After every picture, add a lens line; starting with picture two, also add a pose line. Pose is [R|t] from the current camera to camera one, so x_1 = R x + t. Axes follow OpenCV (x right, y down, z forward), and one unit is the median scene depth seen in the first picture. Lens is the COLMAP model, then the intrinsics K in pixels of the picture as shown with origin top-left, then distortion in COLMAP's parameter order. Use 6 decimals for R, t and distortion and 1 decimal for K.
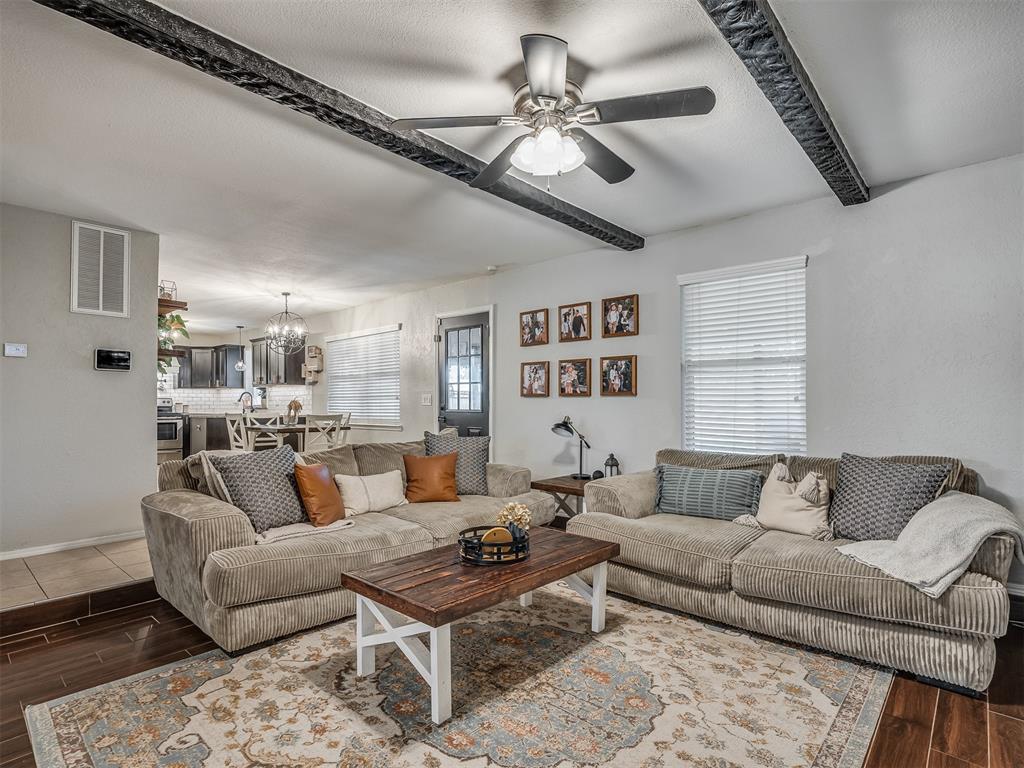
lens RADIAL K [[543.9, 0, 500.5], [0, 543.9, 399.1], [0, 0, 1]] dist [-0.008153, -0.003382]
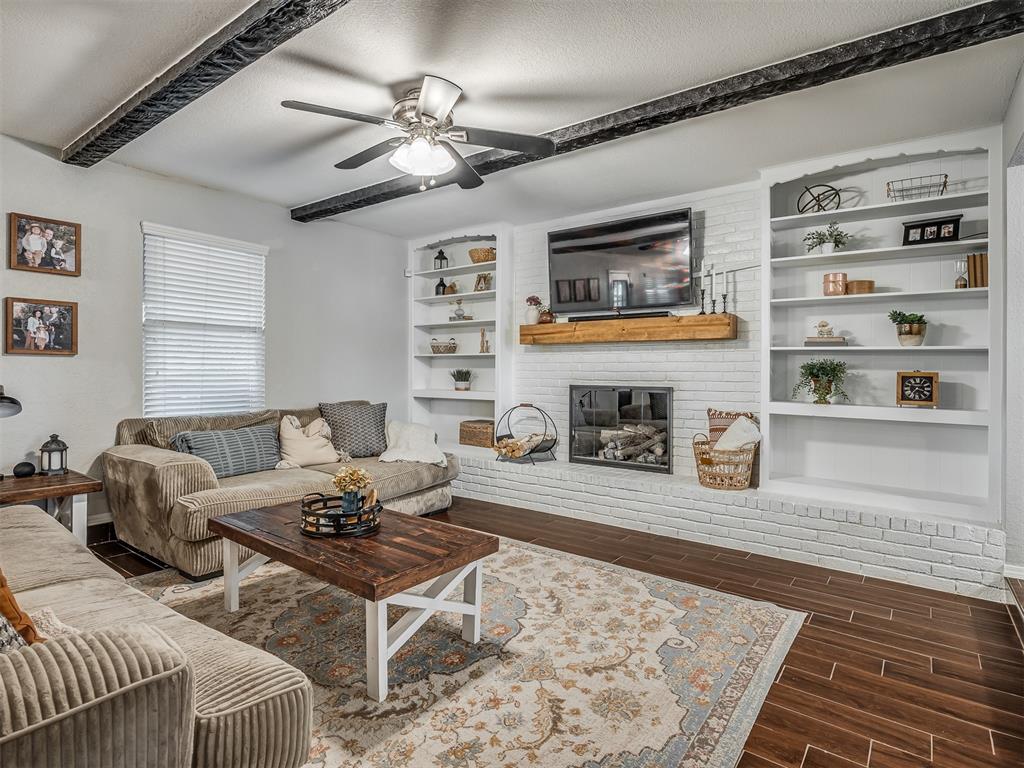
lens RADIAL K [[540.4, 0, 497.5], [0, 540.4, 367.2], [0, 0, 1]] dist [-0.001730, -0.001621]
pose [[-0.086302, 0.003924, 0.996261, -0.564201], [-0.012090, 0.999914, -0.004986, 0.006942], [-0.996196, -0.012475, -0.086247, 0.471367]]
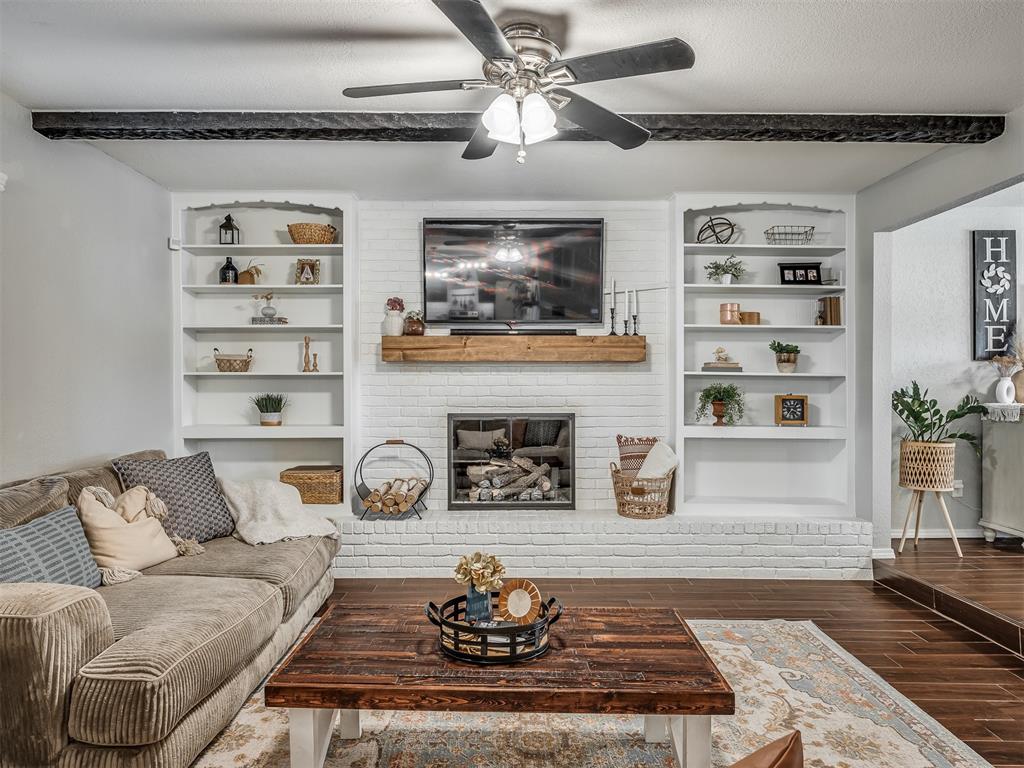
lens RADIAL K [[676.5, 0, 494.8], [0, 676.5, 385.5], [0, 0, 1]] dist [0.003178, -0.006778]
pose [[-0.671513, -0.005614, 0.740972, -0.355362], [-0.005637, 0.999981, 0.002468, -0.012342], [-0.740972, -0.002520, -0.671532, 0.894834]]
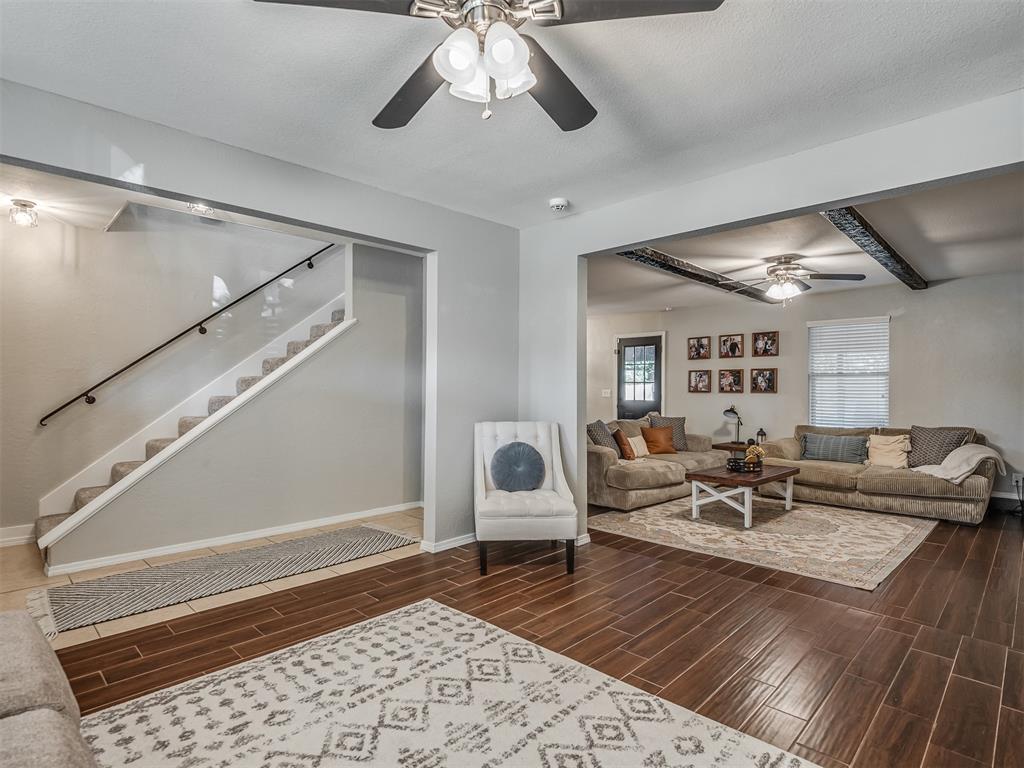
lens RADIAL K [[546.0, 0, 489.6], [0, 546.0, 389.9], [0, 0, 1]] dist [-0.015855, -0.001690]
pose [[0.997585, 0.005762, -0.069219, -0.502270], [-0.005451, 0.999974, 0.004682, -0.018330], [0.069245, -0.004294, 0.997590, -0.697804]]
